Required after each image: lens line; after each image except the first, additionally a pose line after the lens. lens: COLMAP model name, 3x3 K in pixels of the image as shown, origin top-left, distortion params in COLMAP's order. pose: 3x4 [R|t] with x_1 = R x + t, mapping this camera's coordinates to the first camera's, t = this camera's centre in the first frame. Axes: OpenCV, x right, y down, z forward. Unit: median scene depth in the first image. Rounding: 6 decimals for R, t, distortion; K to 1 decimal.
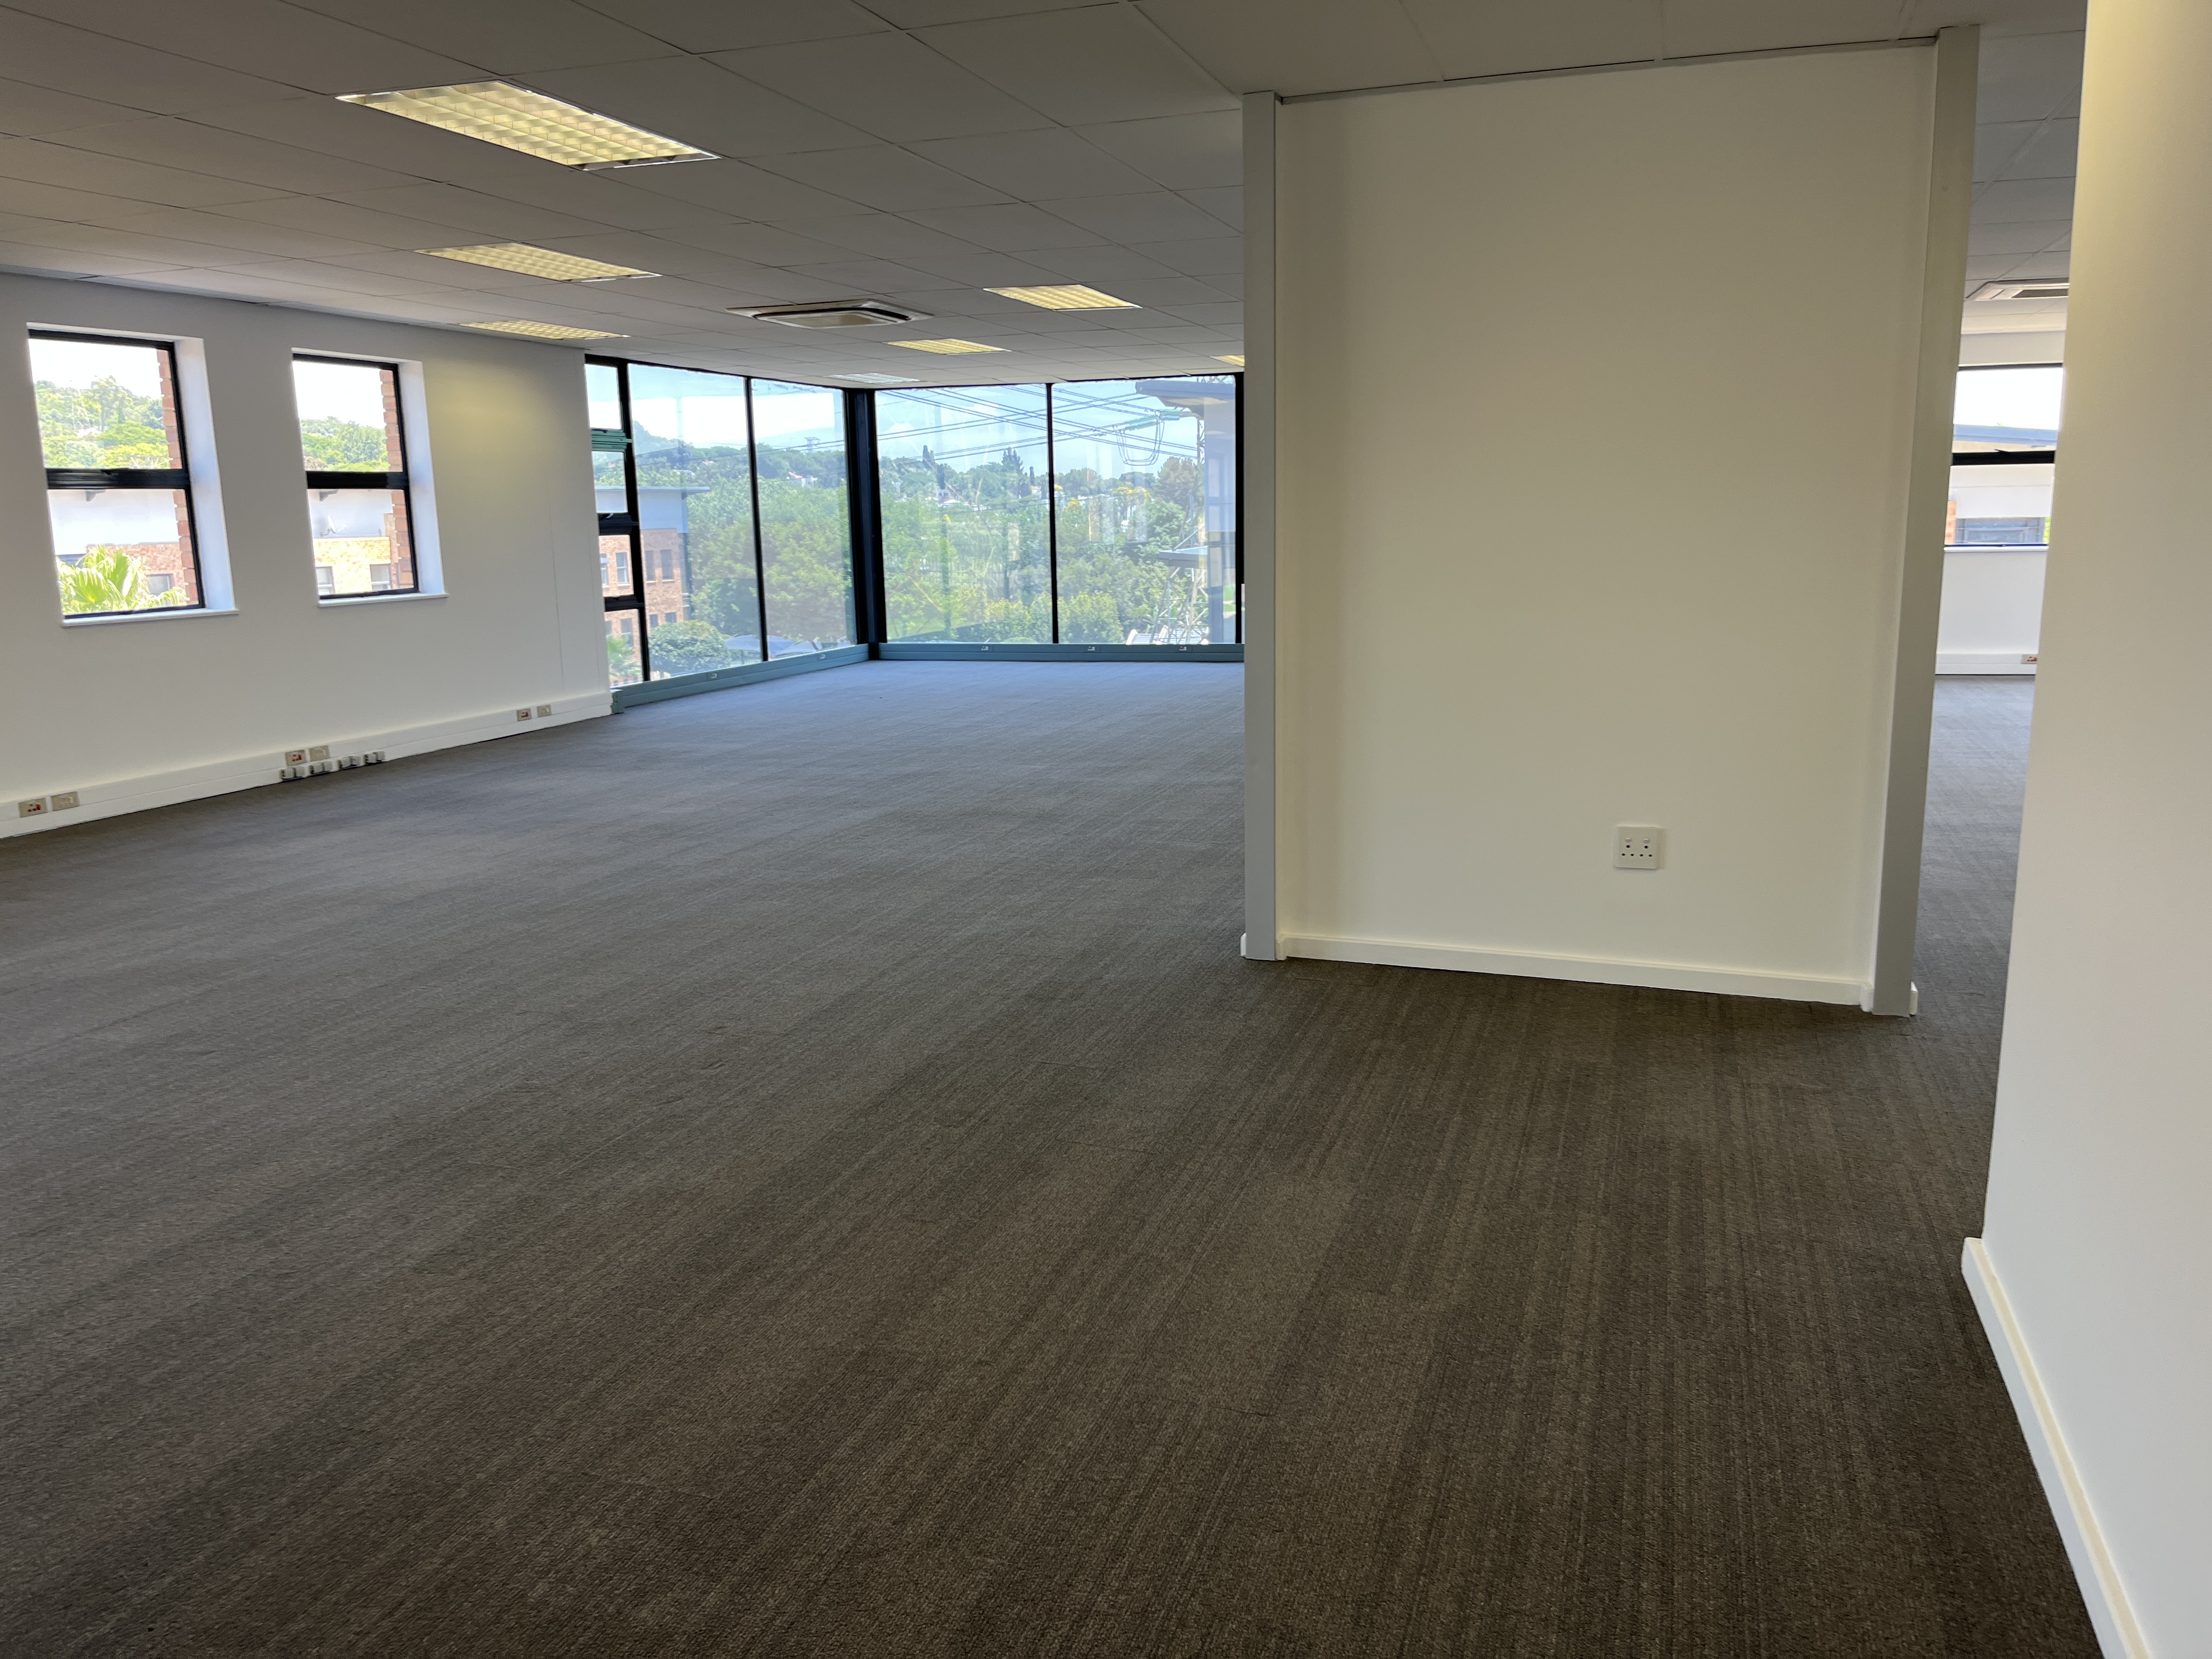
lens RADIAL K [[1687.6, 0, 1113.6], [0, 1687.6, 838.6], [0, 0, 1]] dist [0.027033, -0.039519]
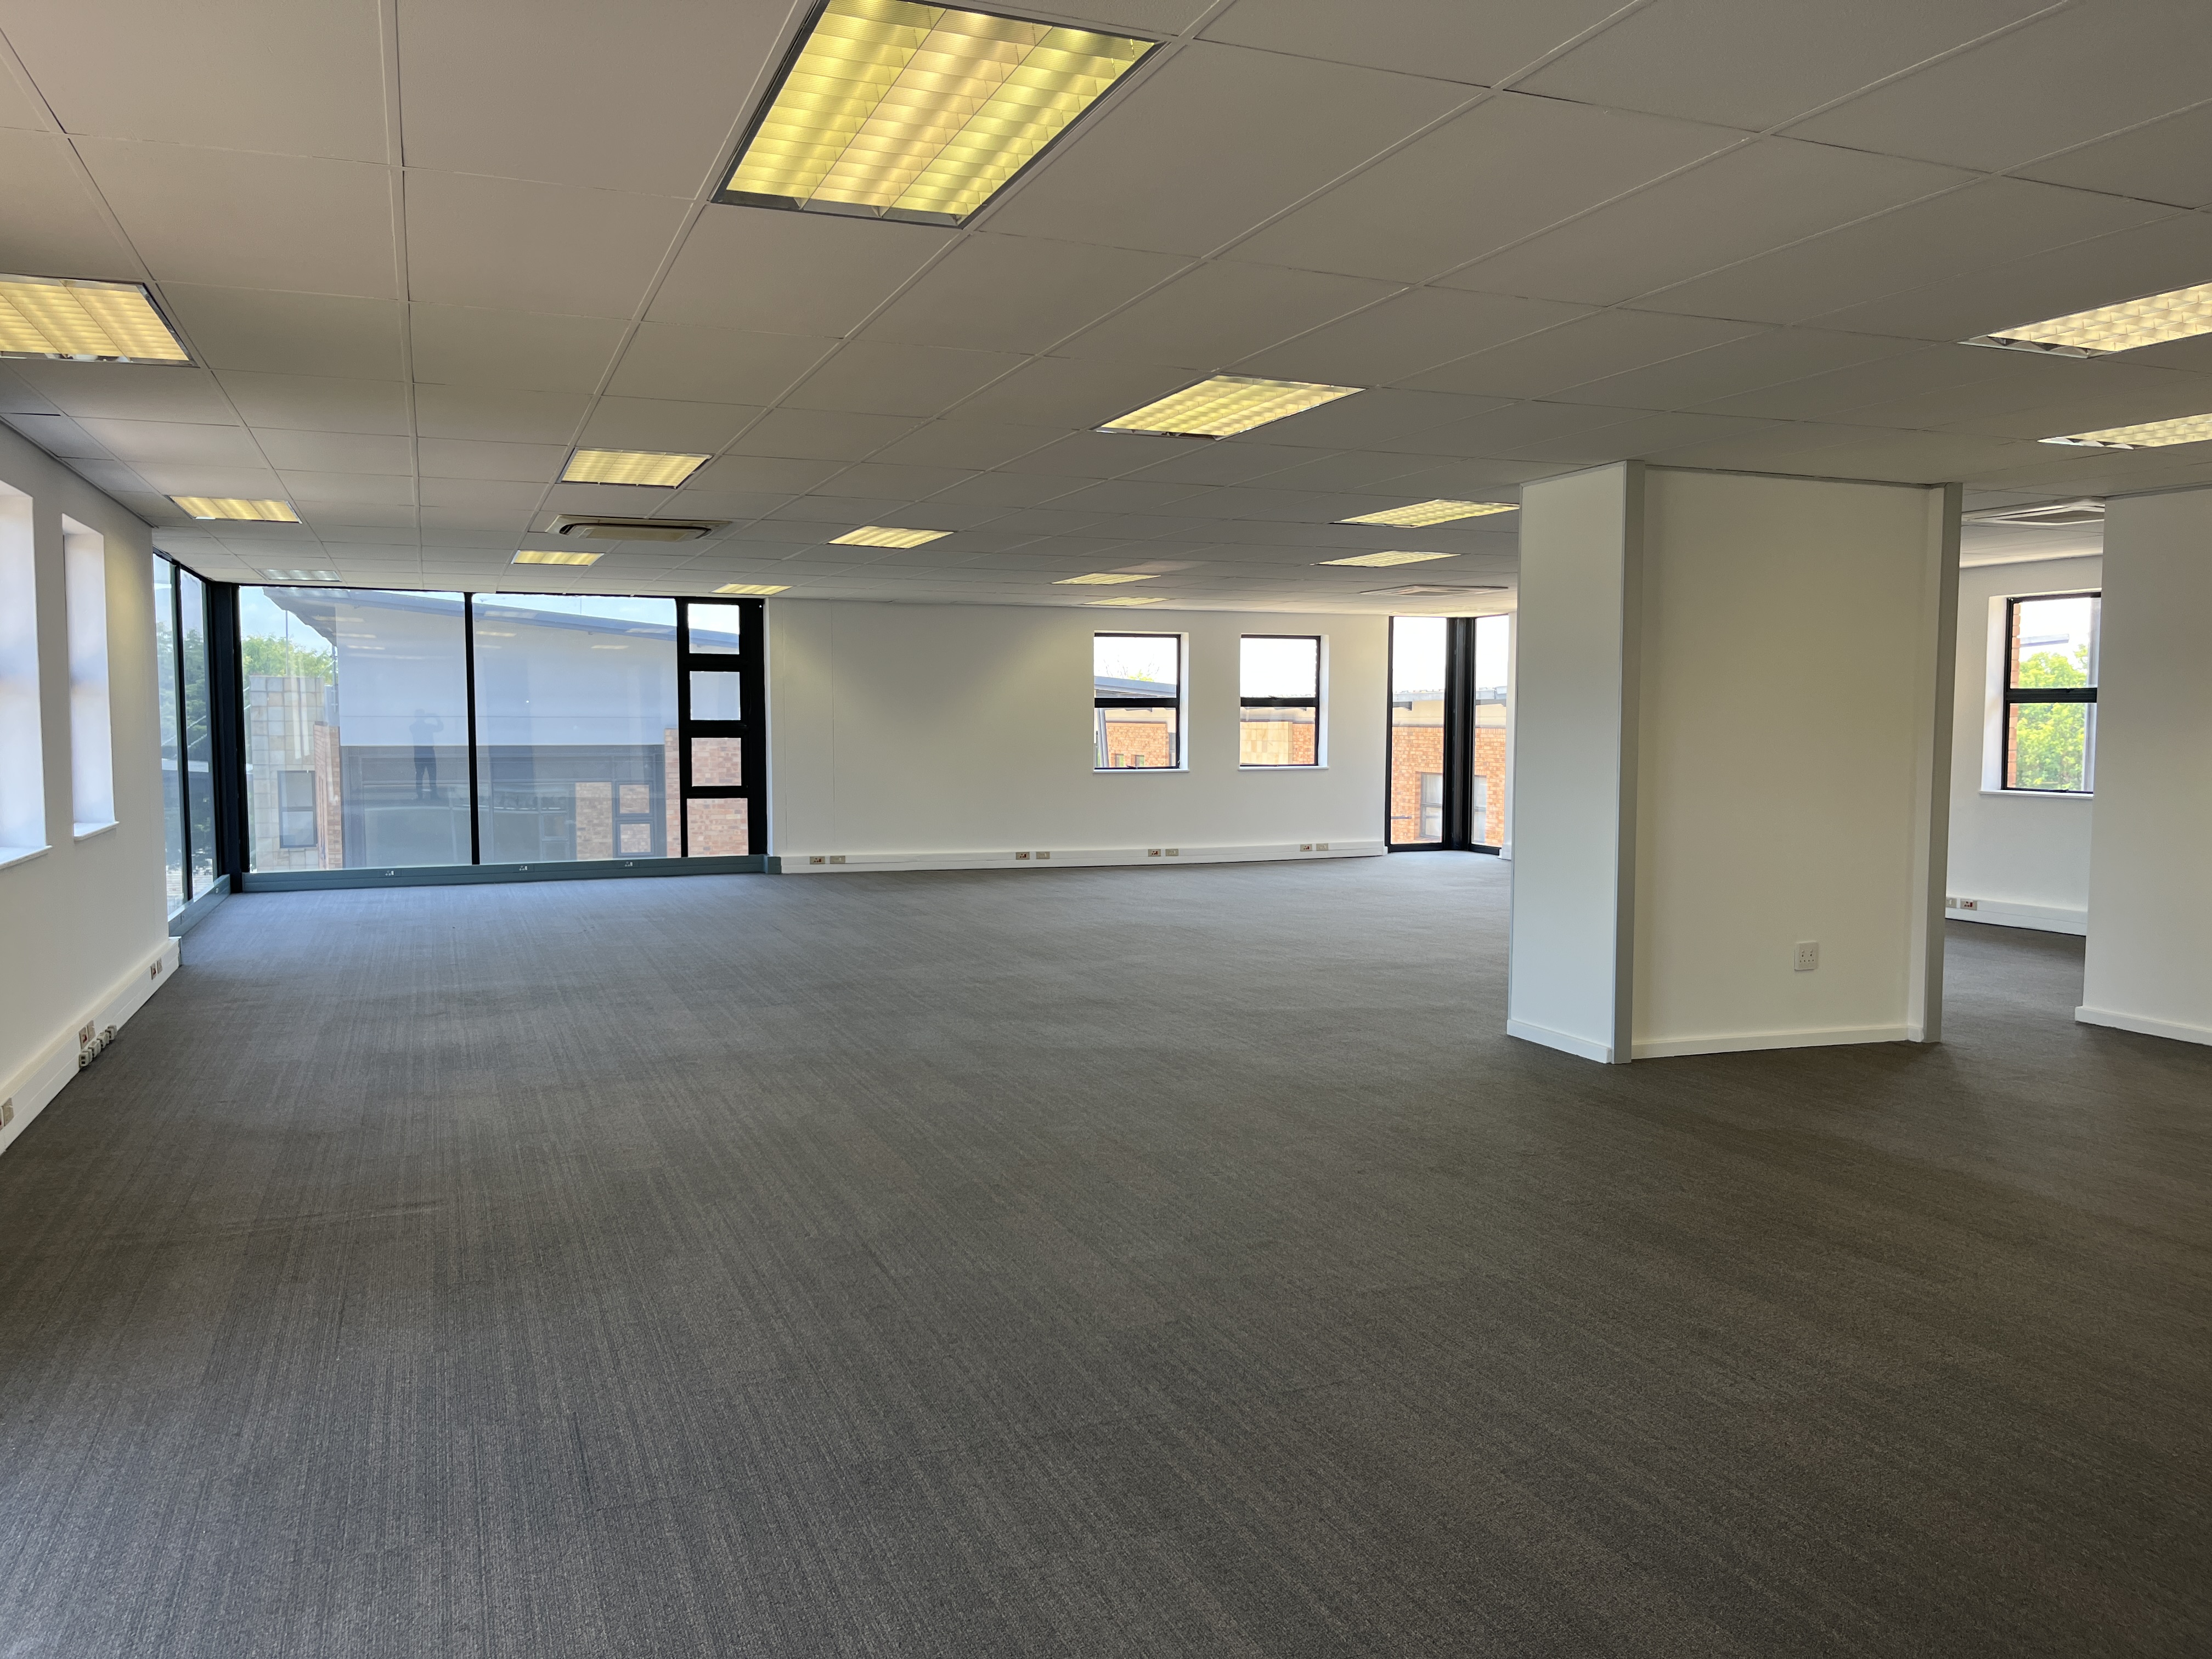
lens RADIAL K [[1687.6, 0, 1108.6], [0, 1687.6, 831.7], [0, 0, 1]] dist [0.027033, -0.039519]
pose [[0.751107, -0.021546, 0.659829, -0.951214], [0.107980, 0.990017, -0.090590, -0.029009], [-0.651290, 0.139291, 0.745936, 0.190427]]
